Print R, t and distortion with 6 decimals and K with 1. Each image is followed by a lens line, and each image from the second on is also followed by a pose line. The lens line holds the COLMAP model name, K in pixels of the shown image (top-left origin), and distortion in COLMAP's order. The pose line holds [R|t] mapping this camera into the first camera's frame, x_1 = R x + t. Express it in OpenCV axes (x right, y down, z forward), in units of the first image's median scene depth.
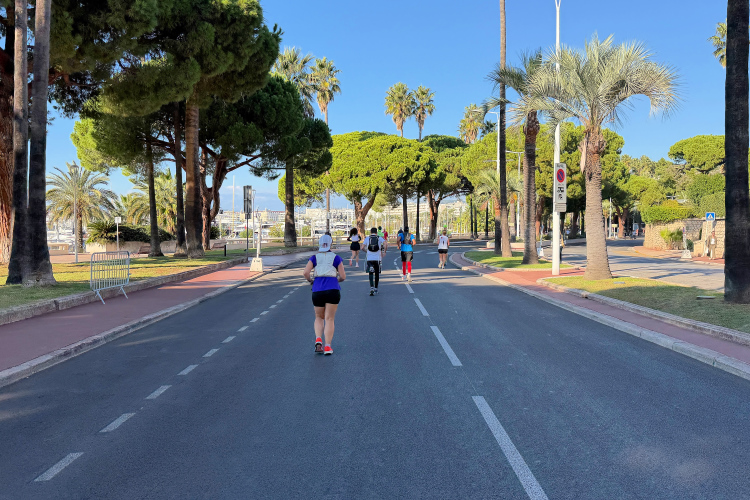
lens RADIAL K [[522.9, 0, 377.5], [0, 522.9, 250.5], [0, 0, 1]] dist [-0.000404, -0.000113]
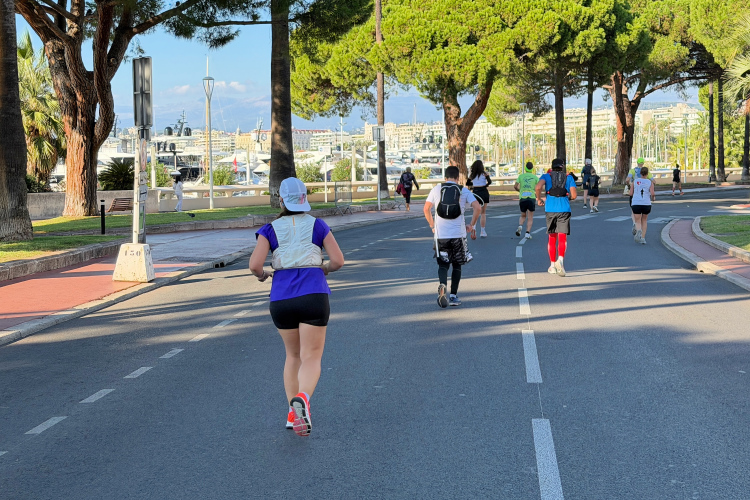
lens RADIAL K [[999.9, 0, 371.4], [0, 999.9, 243.9], [0, 0, 1]] dist [0.043533, 0.000000]
pose [[0.989946, 0.001868, -0.141430, 0.016939], [0.003538, 0.999273, 0.037967, -0.005187], [0.141398, -0.038085, 0.989220, 0.135080]]
